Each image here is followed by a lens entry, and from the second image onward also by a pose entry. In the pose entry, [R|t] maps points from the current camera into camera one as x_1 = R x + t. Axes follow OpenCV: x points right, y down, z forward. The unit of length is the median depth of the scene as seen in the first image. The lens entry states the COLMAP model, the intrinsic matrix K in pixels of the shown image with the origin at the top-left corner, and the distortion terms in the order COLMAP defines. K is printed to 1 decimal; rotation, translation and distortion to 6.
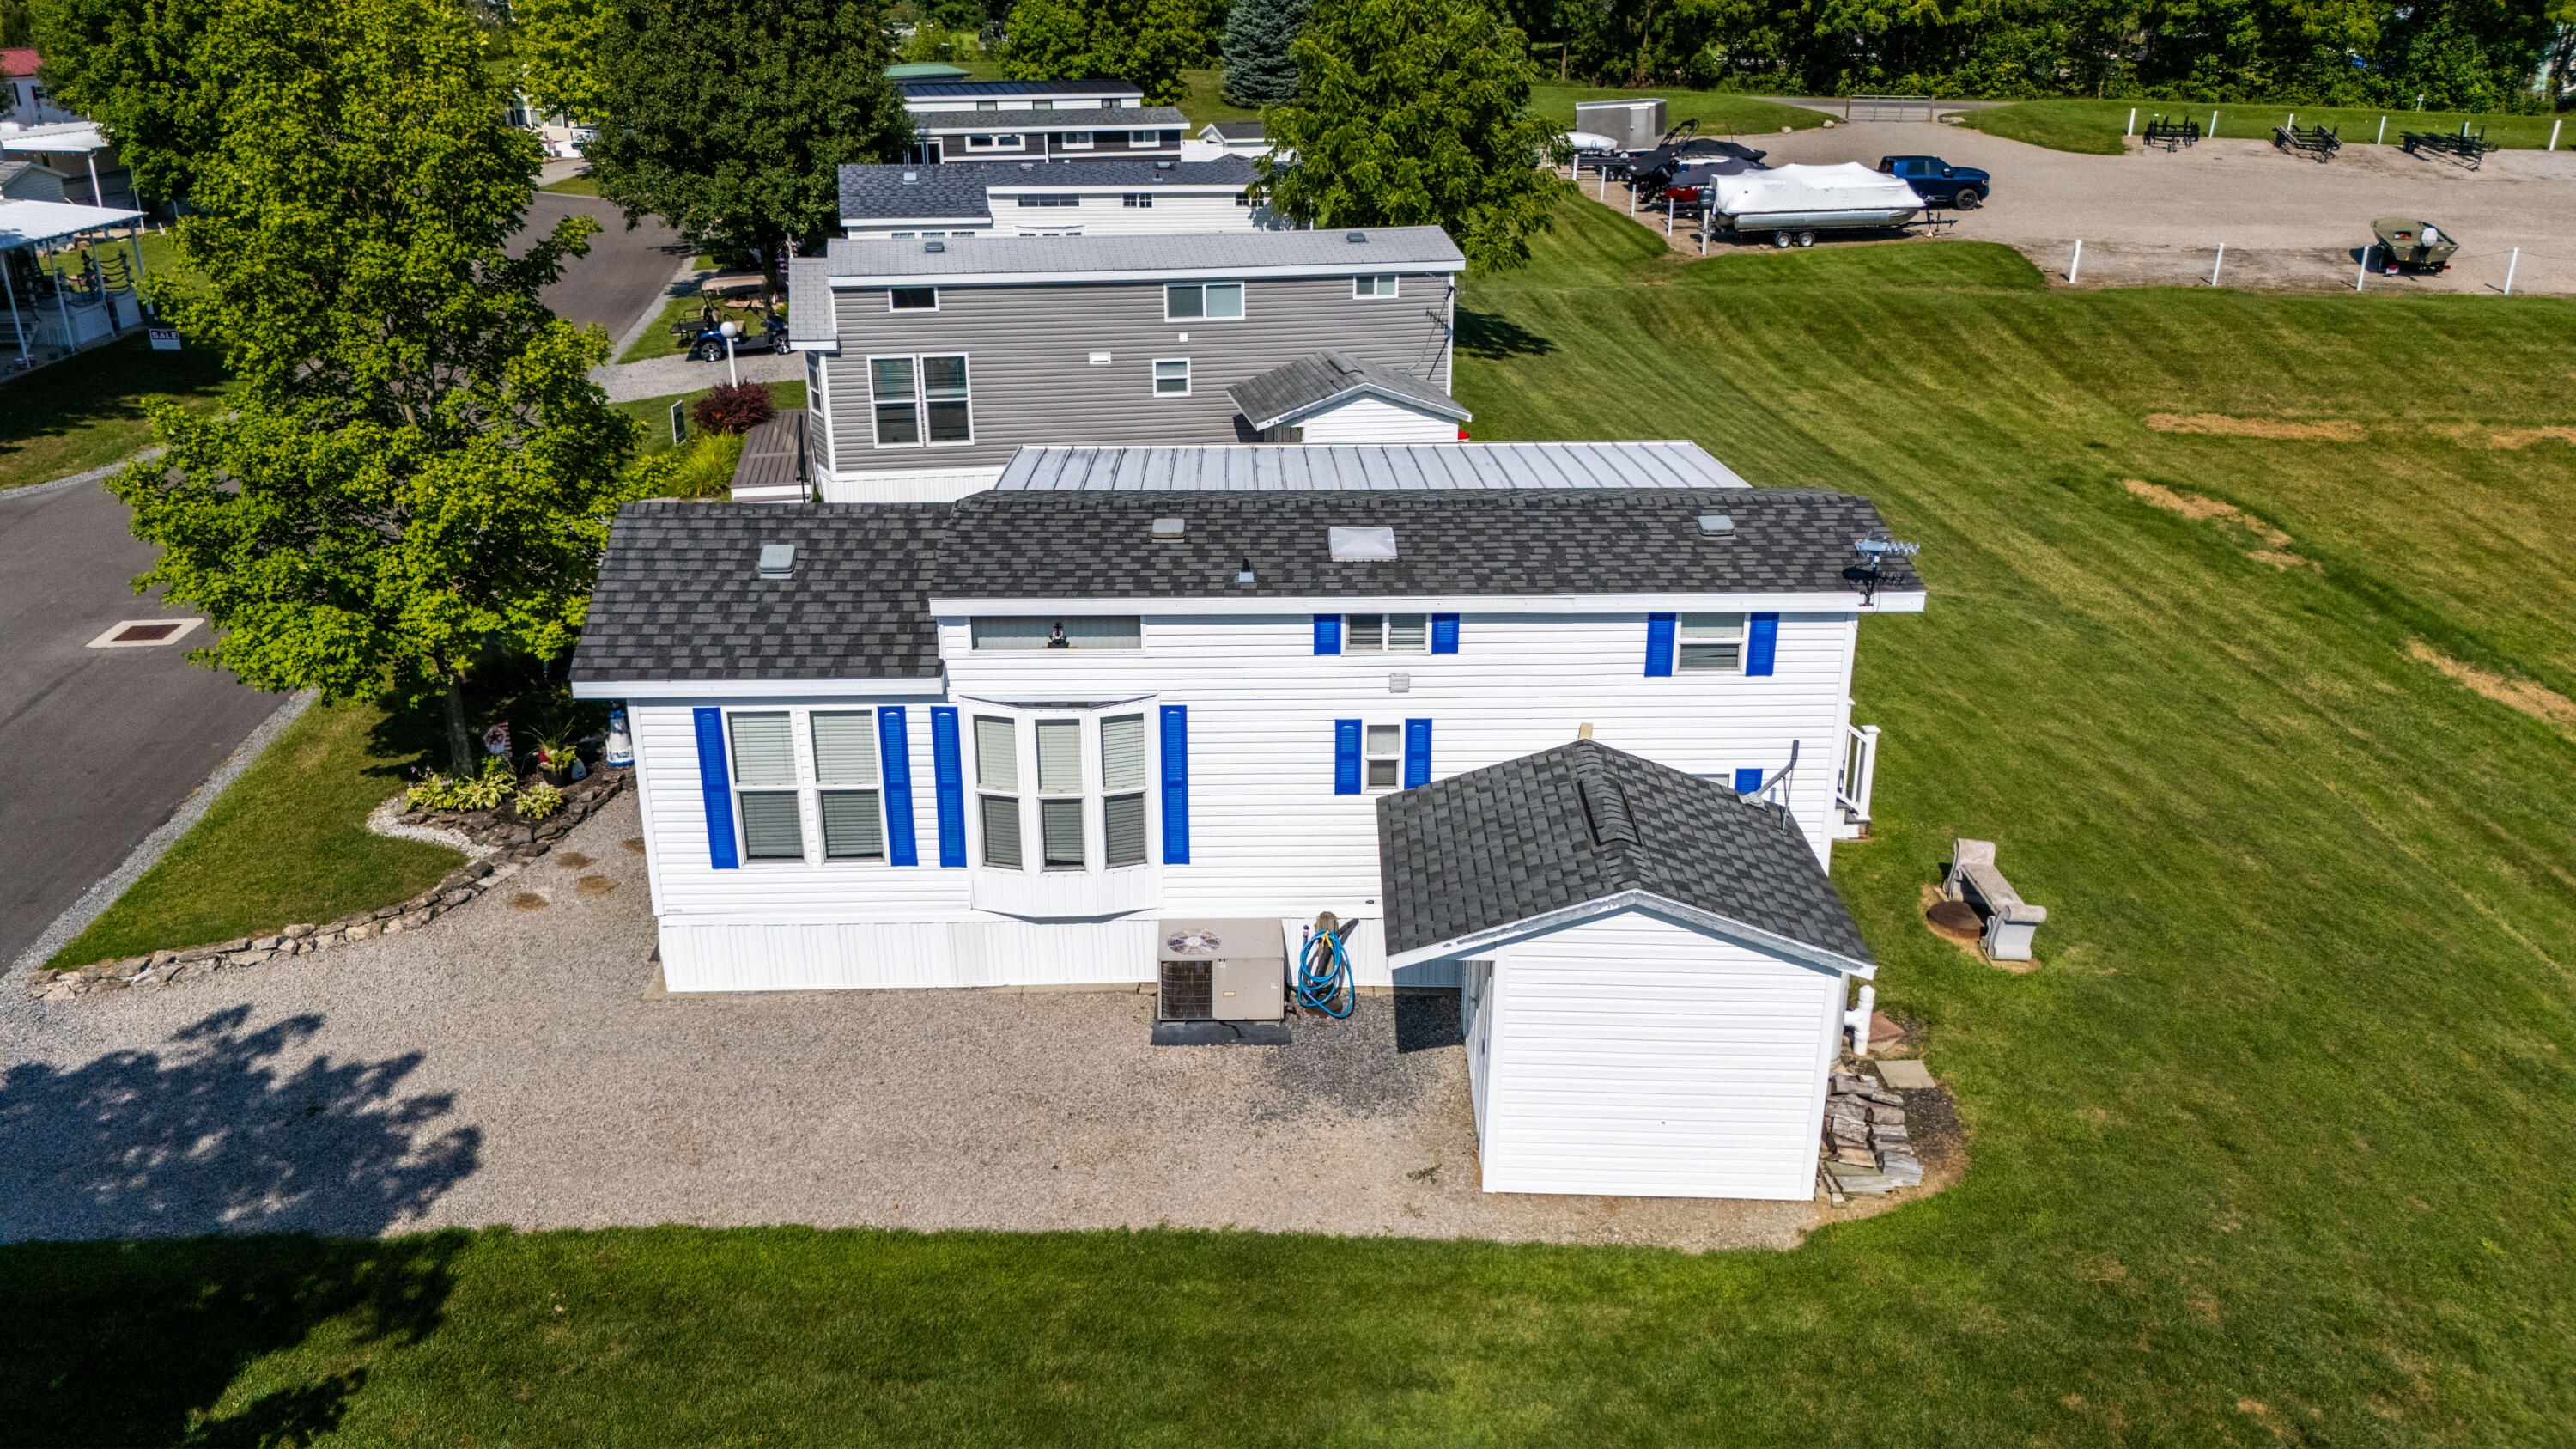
lens RADIAL K [[1938.6, 0, 1287.6], [0, 1938.6, 655.9], [0, 0, 1]] dist [0.088357, -0.107924]
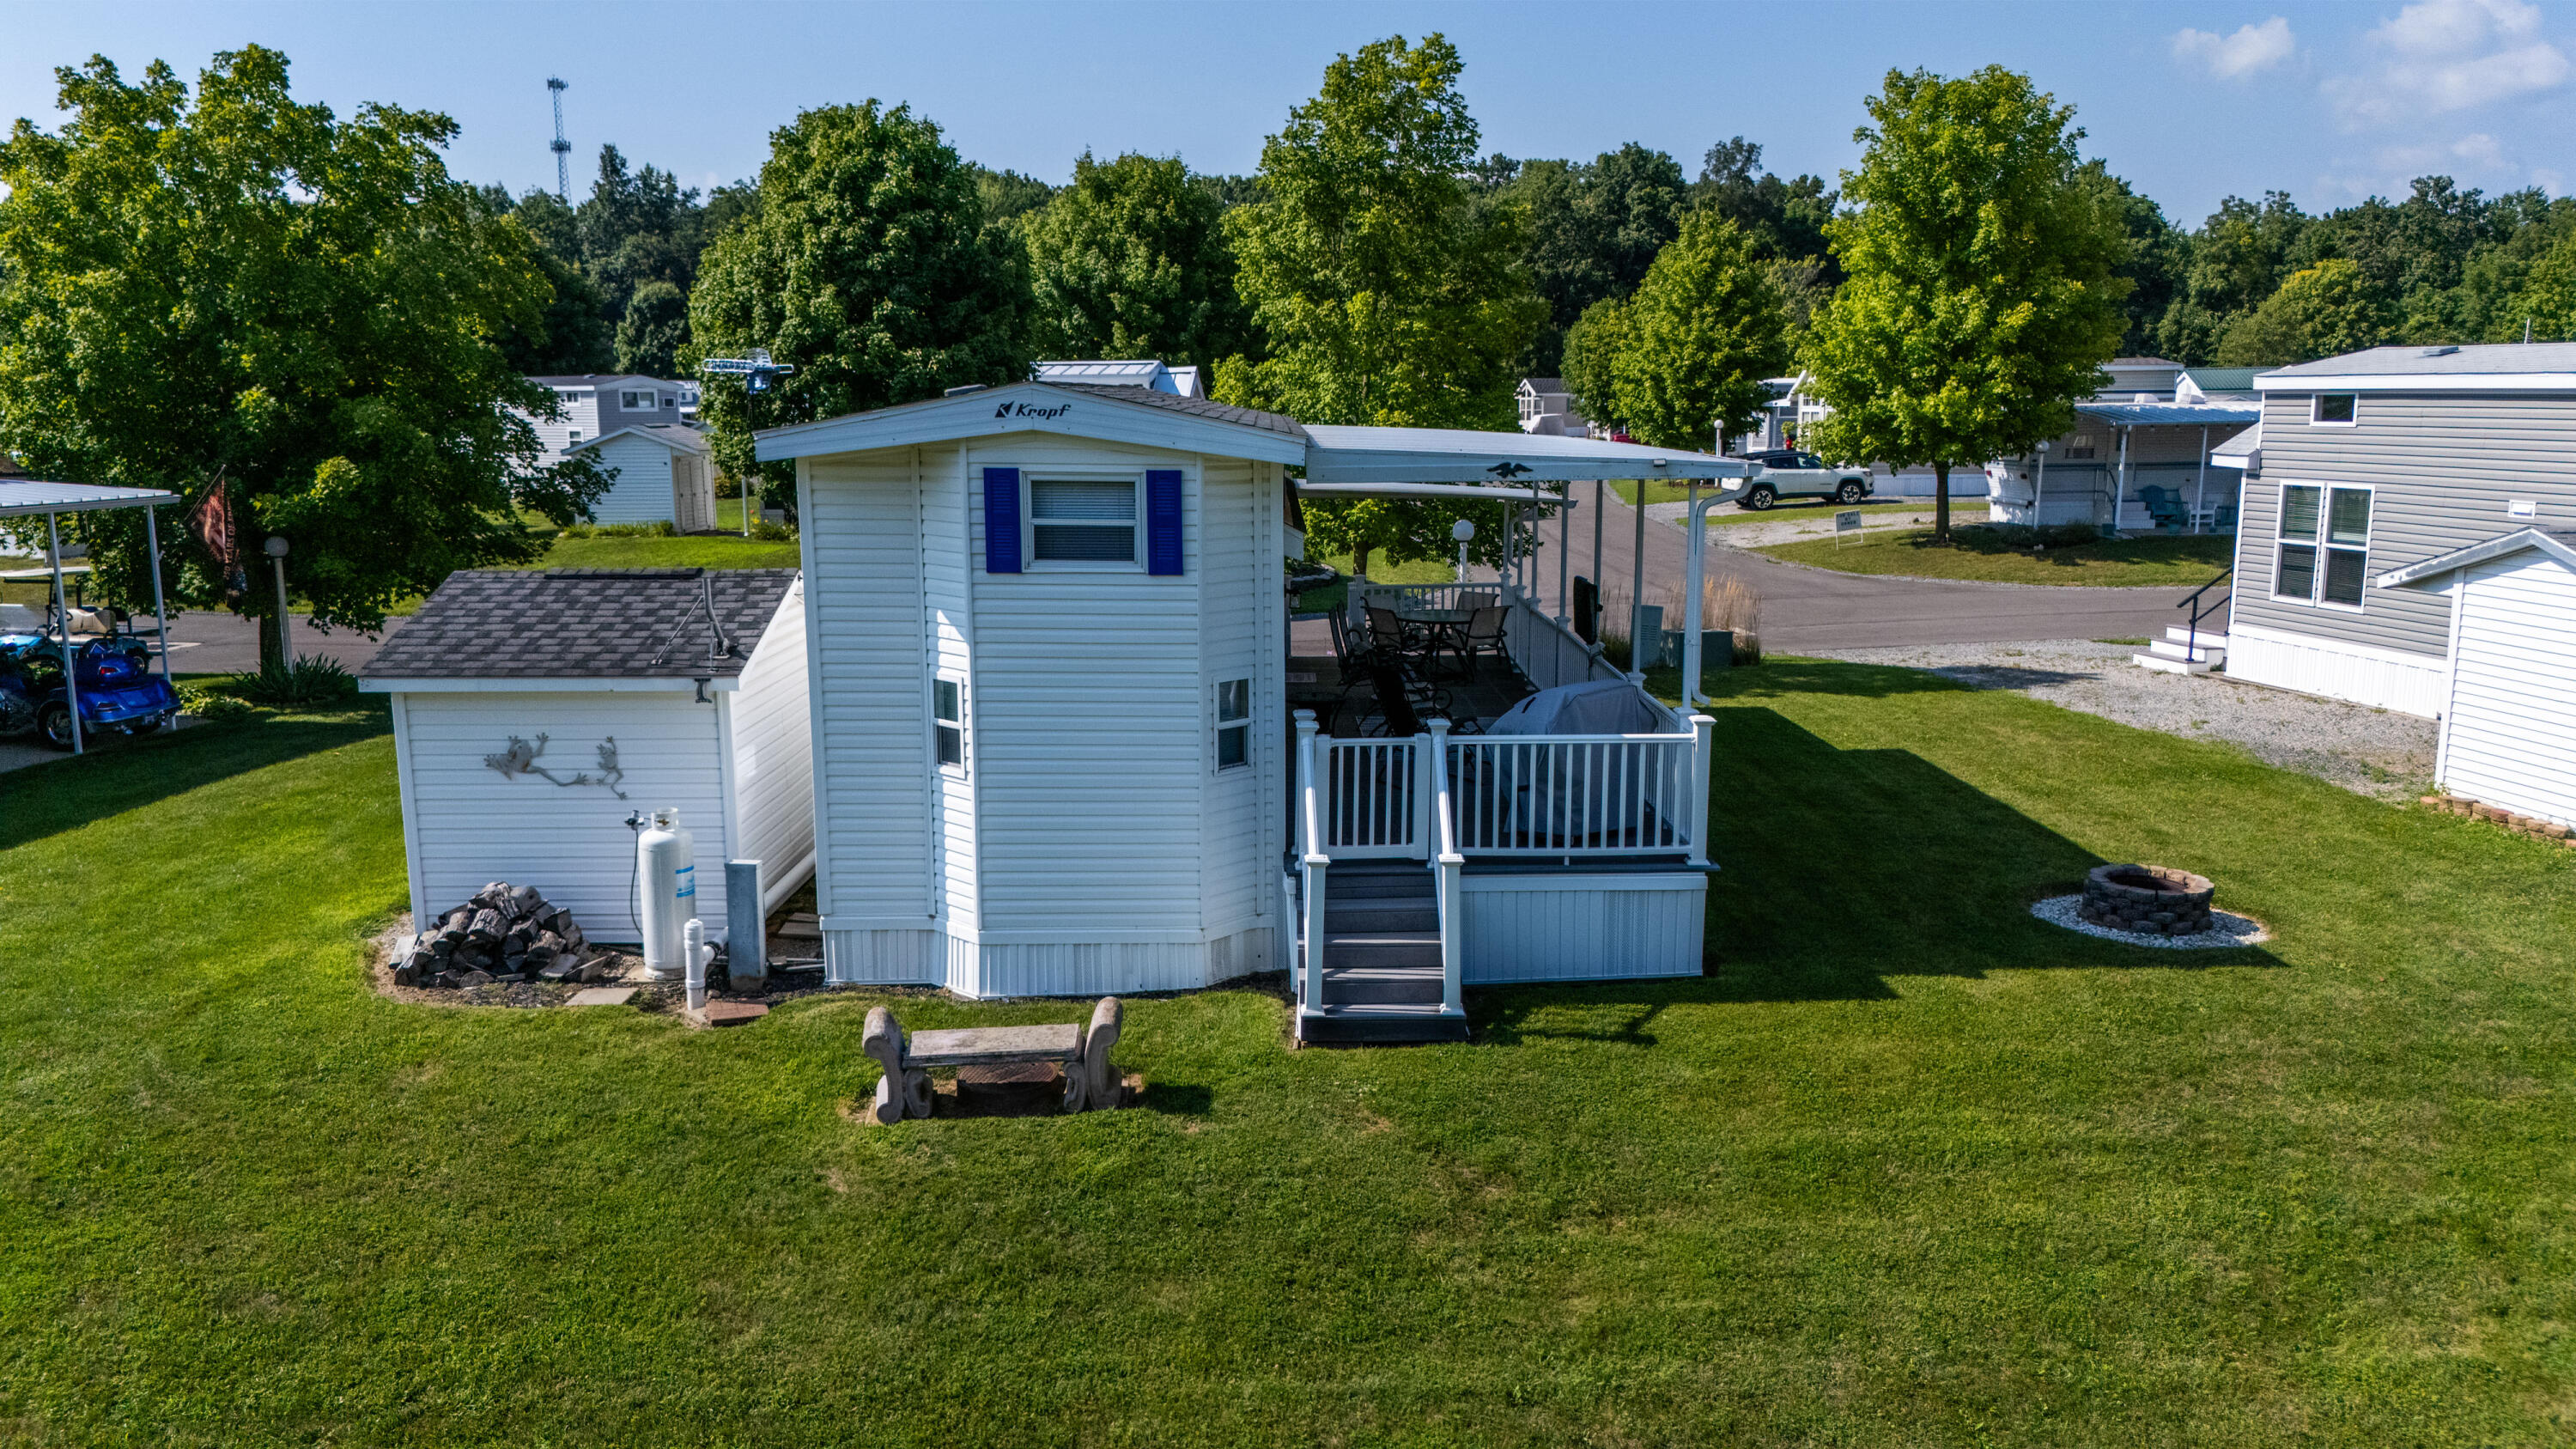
lens RADIAL K [[1897.3, 0, 1296.1], [0, 1897.3, 733.4], [0, 0, 1]] dist [0.079193, -0.093123]
pose [[-0.010593, 0.175566, -0.984411, 1.064658], [-0.325517, 0.930236, 0.169407, -0.116227], [0.945477, 0.322237, 0.047296, 1.175201]]
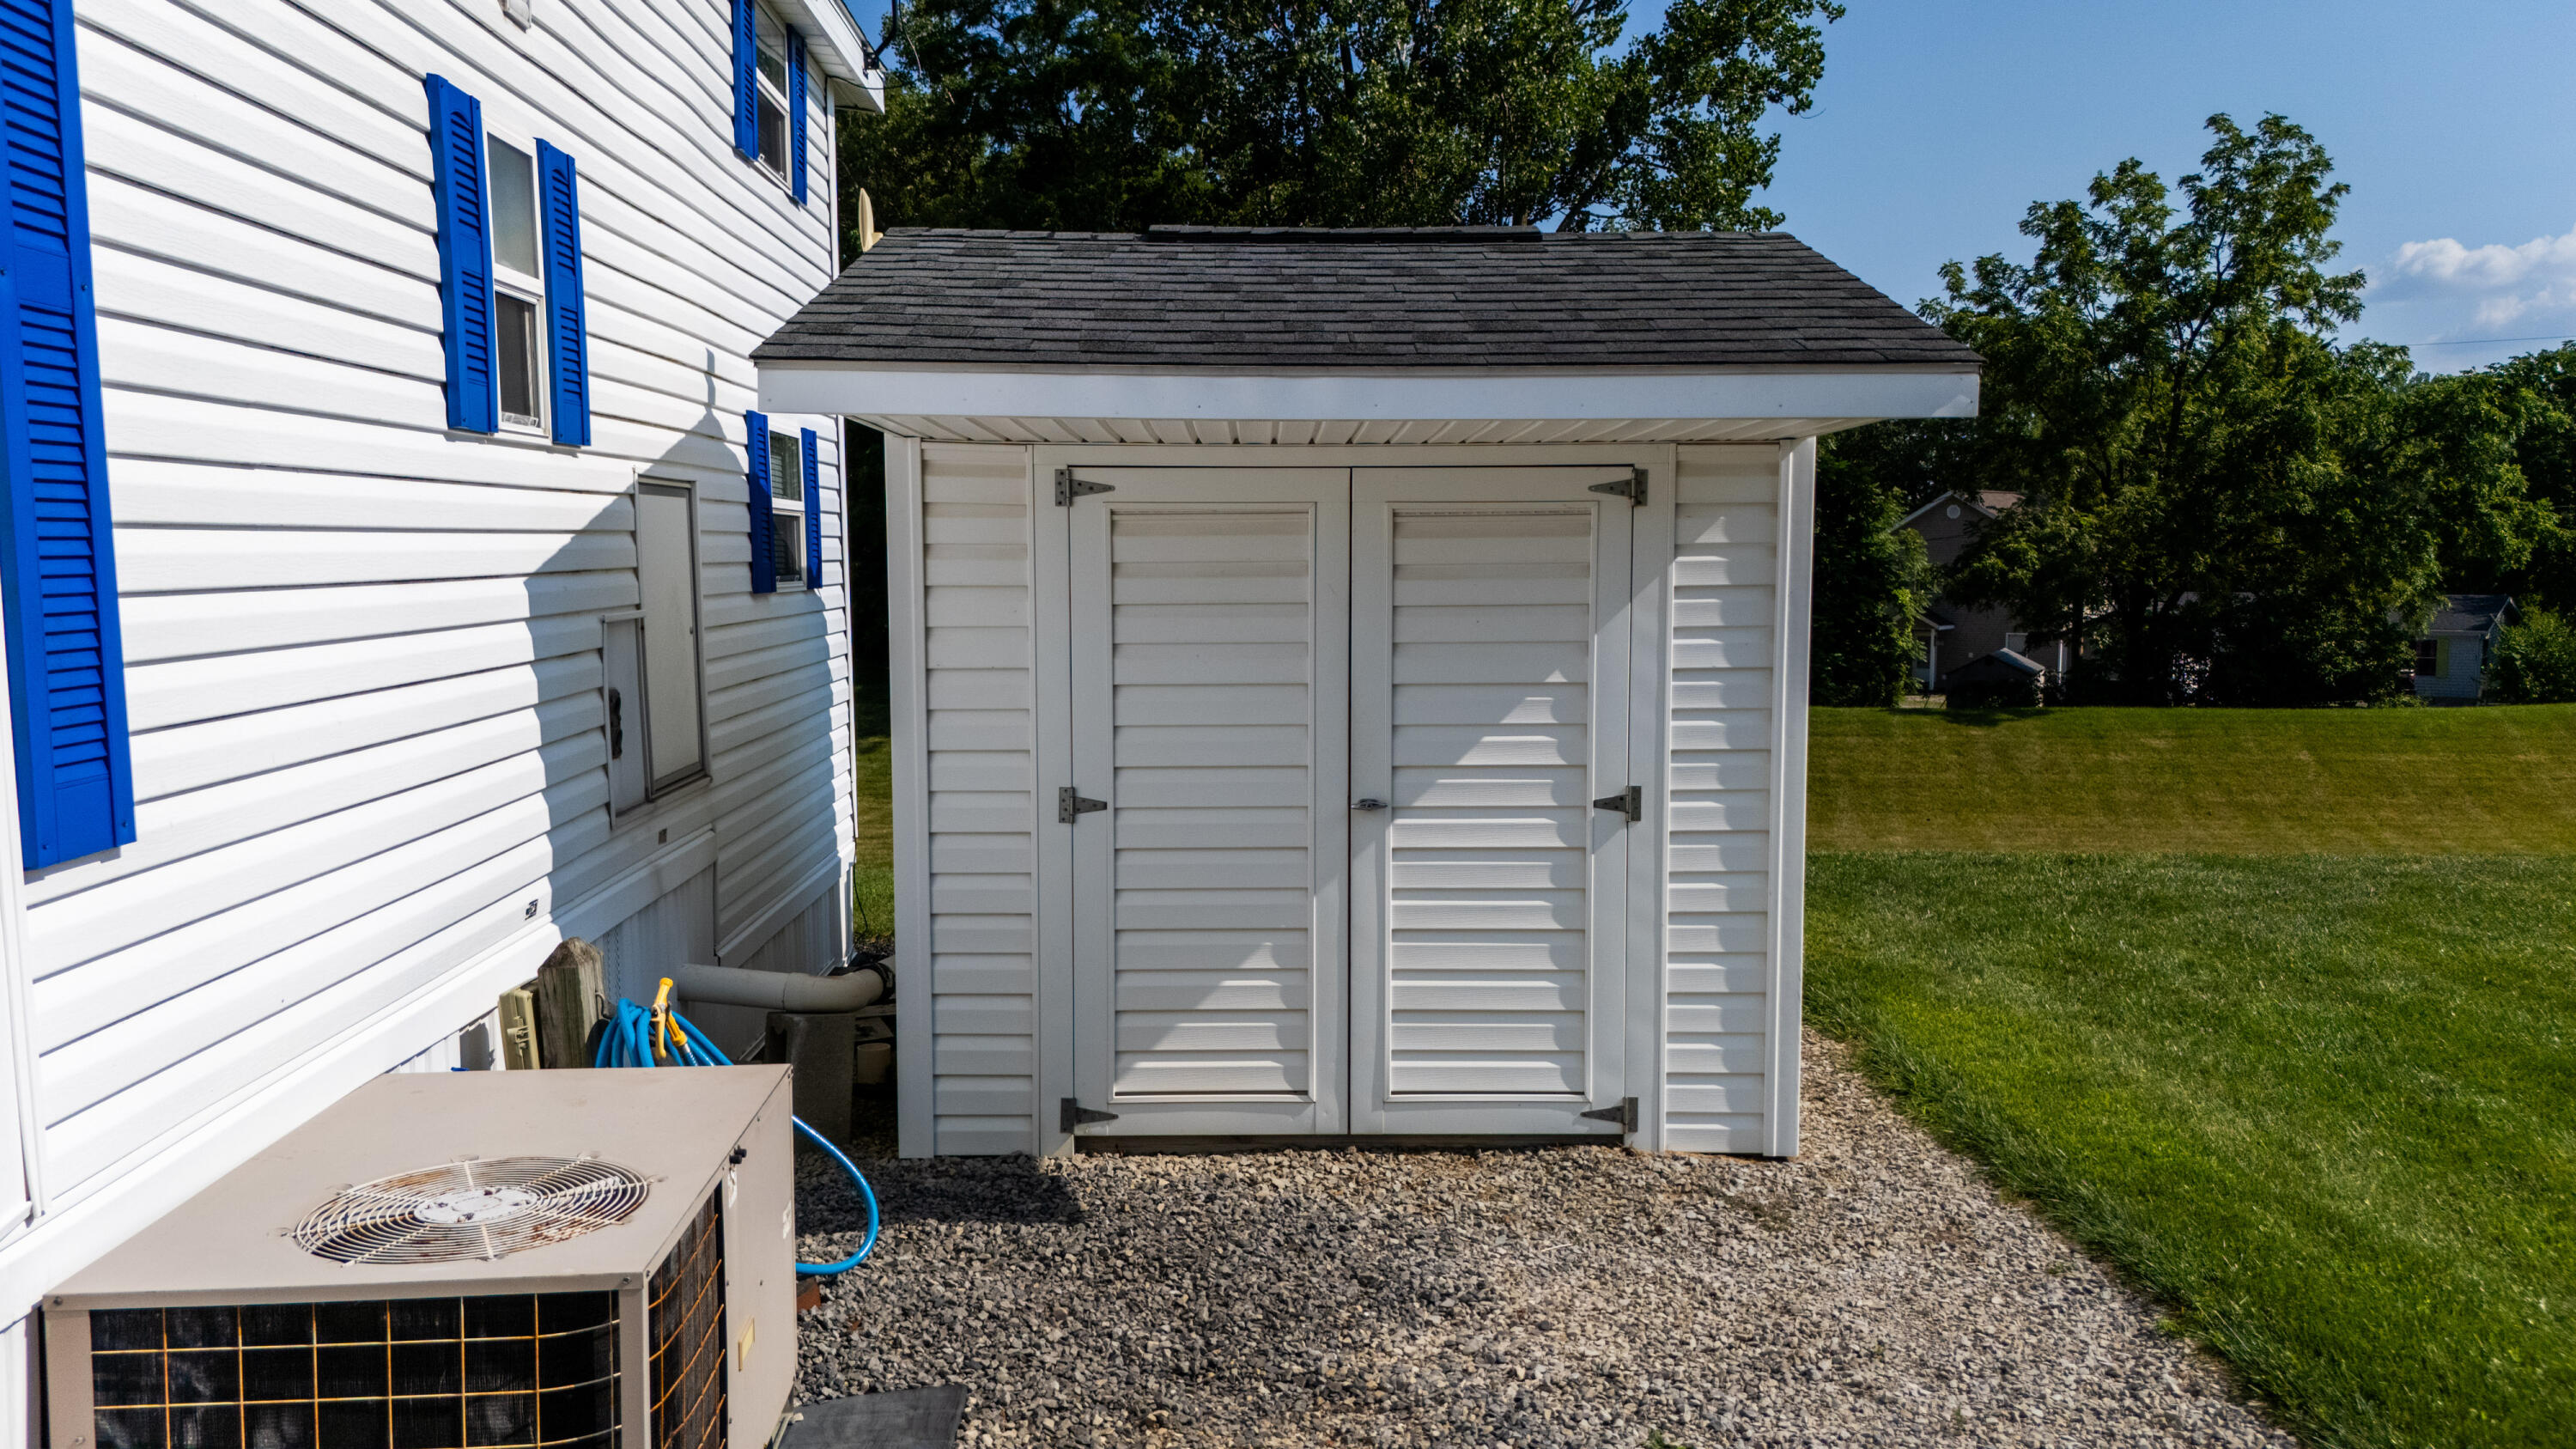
lens RADIAL K [[1897.3, 0, 1296.1], [0, 1897.3, 733.4], [0, 0, 1]] dist [0.079193, -0.093123]
pose [[-0.021059, -0.099215, 0.994843, -0.215646], [0.331325, 0.938141, 0.100574, 0.118011], [-0.943281, 0.331735, 0.013116, 0.929218]]
